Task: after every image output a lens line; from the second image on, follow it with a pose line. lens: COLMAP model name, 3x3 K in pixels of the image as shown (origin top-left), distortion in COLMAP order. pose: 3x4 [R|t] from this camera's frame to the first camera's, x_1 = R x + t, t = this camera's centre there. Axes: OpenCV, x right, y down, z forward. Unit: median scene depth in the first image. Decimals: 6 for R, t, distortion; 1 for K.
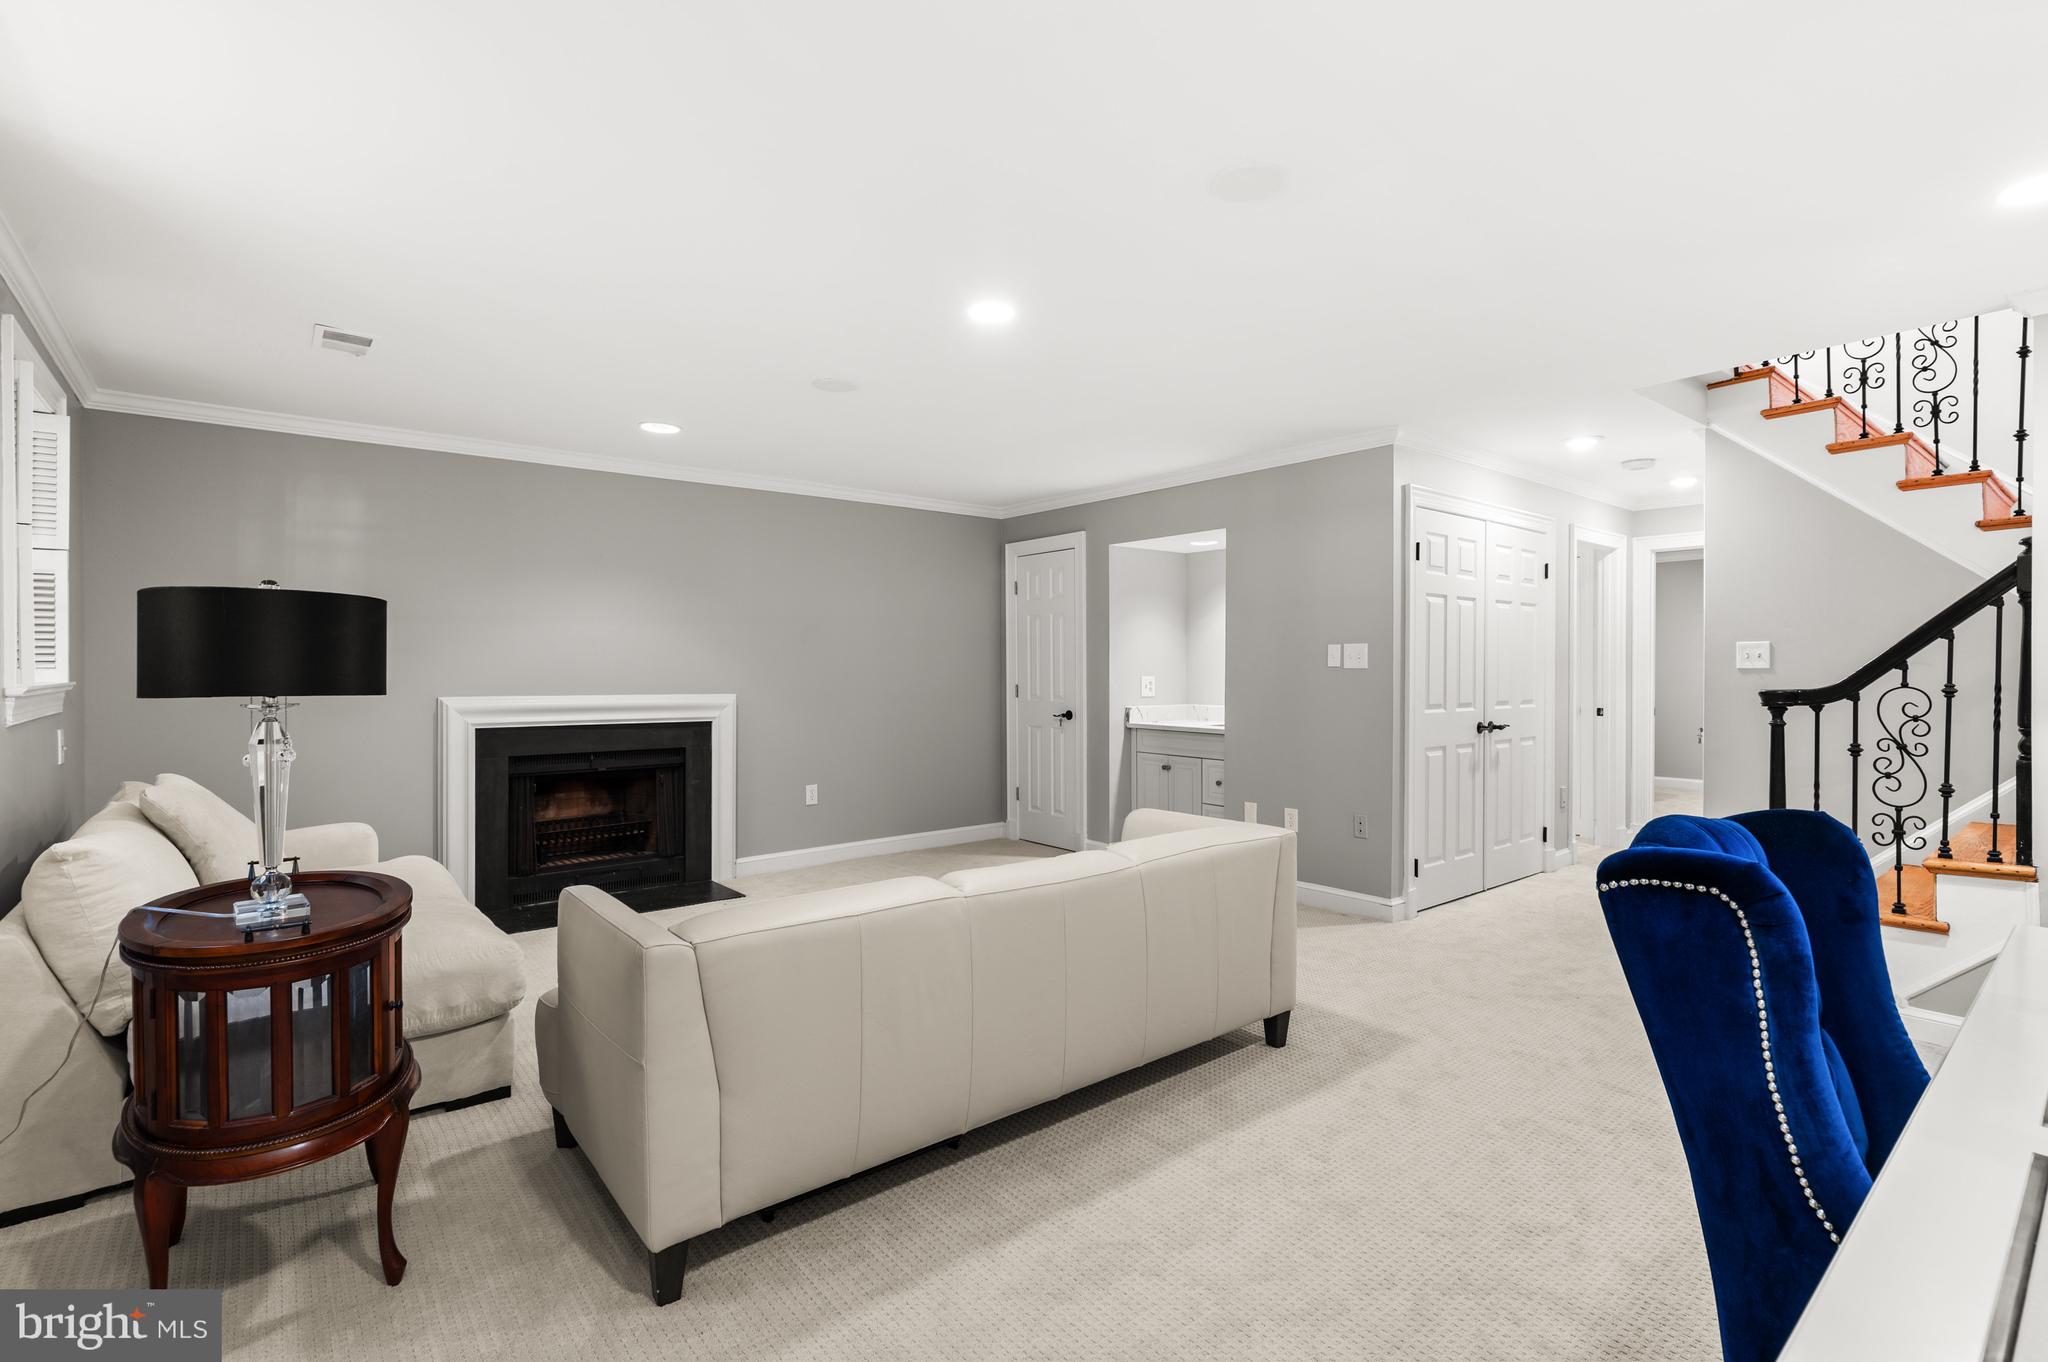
lens RADIAL K [[942.1, 0, 1025.4], [0, 942.1, 677.9], [0, 0, 1]] dist [-0.001183, -0.001903]
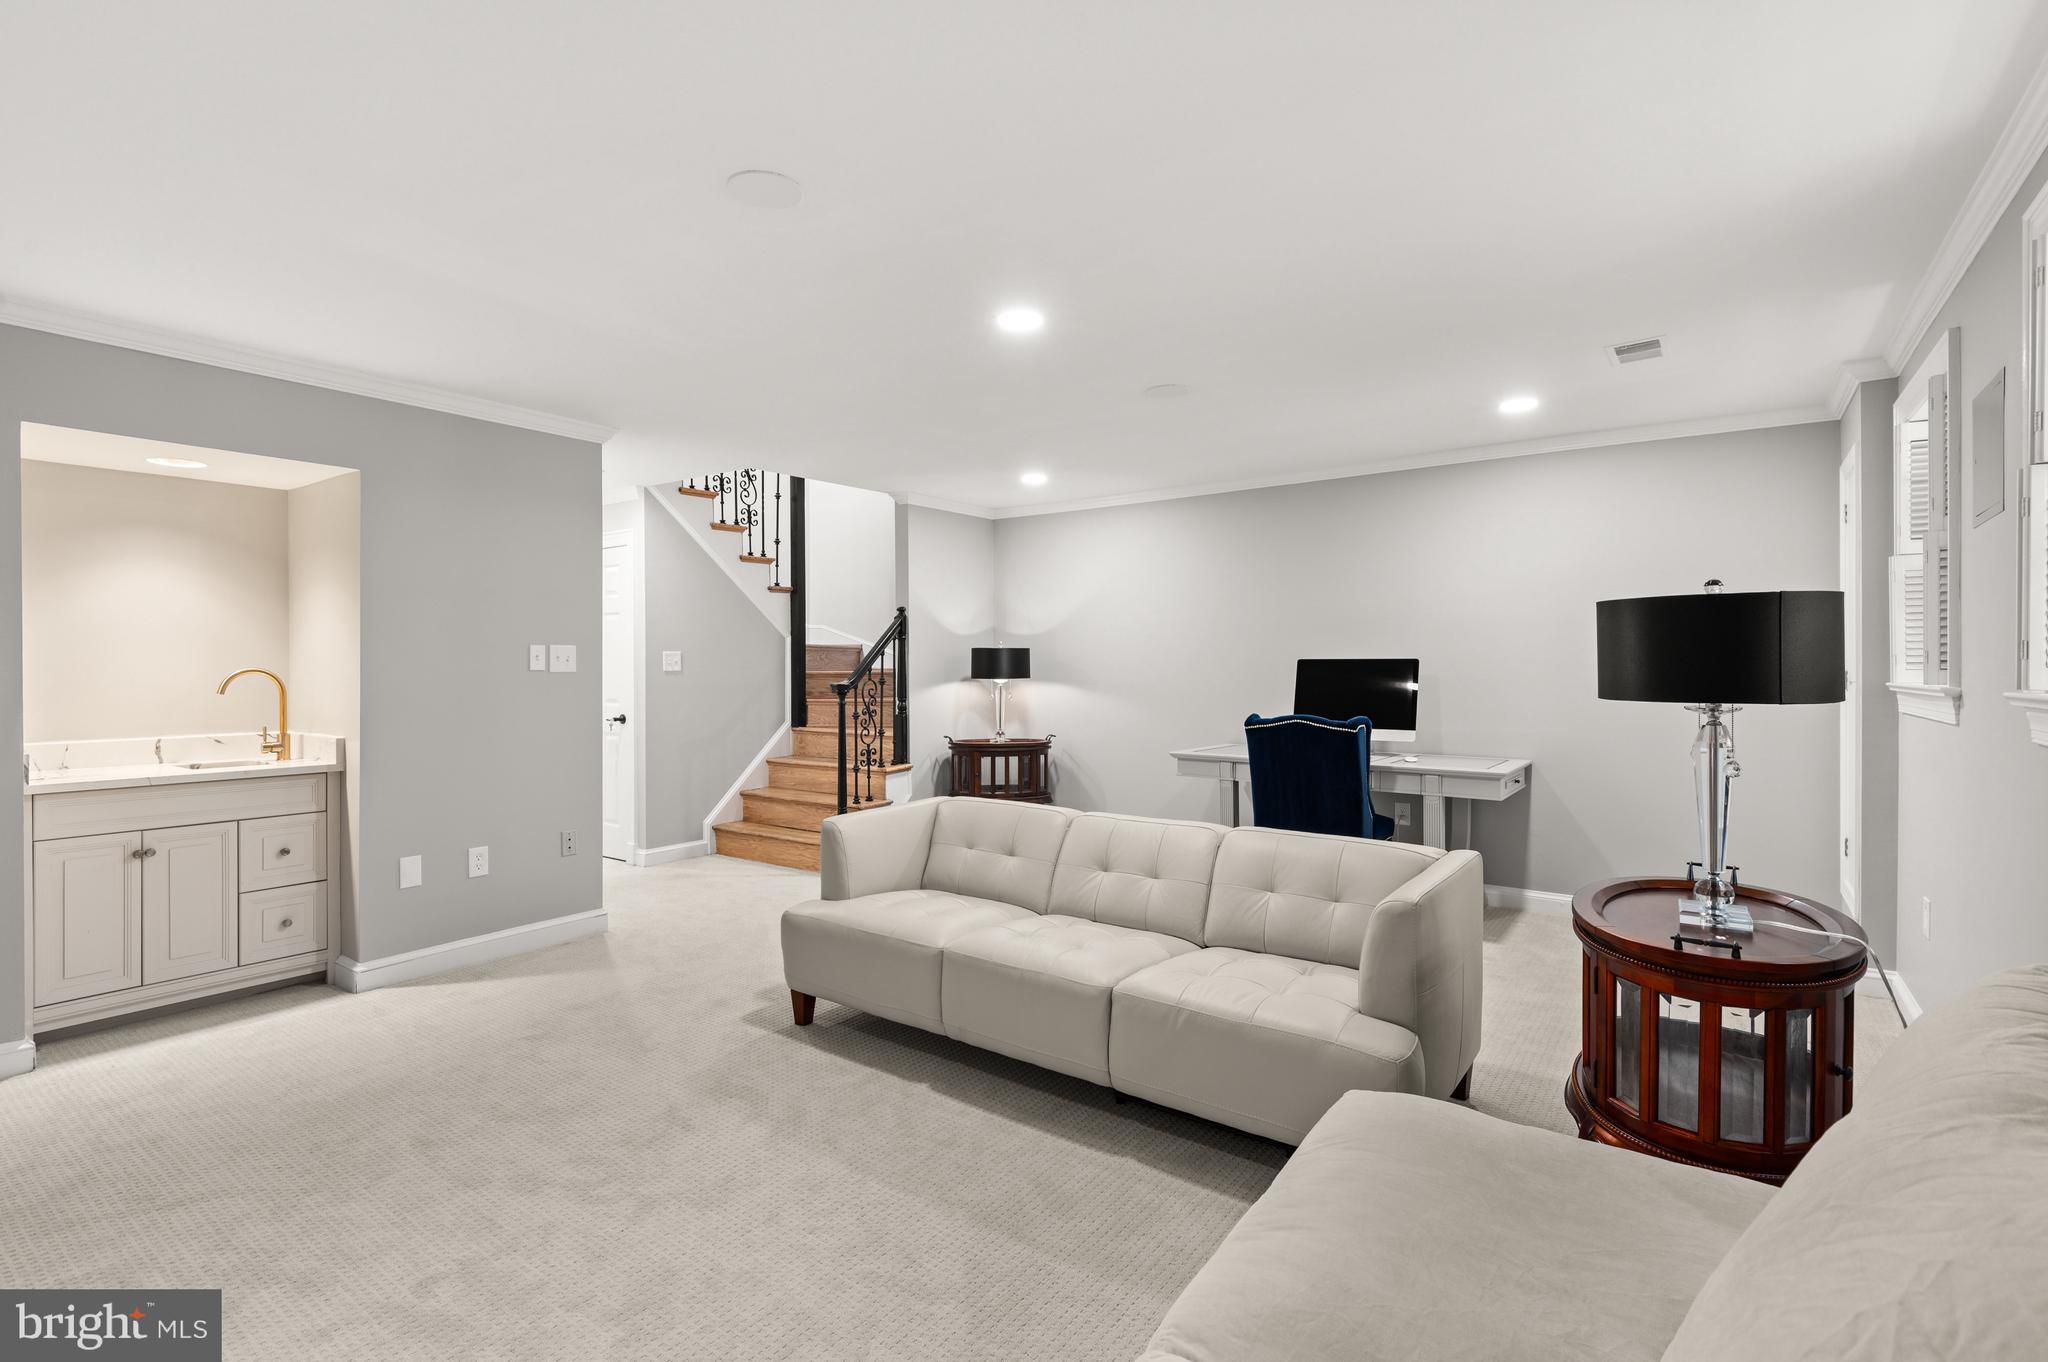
lens RADIAL K [[942.1, 0, 1023.2], [0, 942.1, 674.6], [0, 0, 1]] dist [-0.001183, -0.001903]
pose [[-0.260706, -0.004240, 0.965409, -0.704340], [0.014842, 0.999855, 0.008399, -0.009500], [-0.965304, 0.016518, -0.260605, 0.874455]]
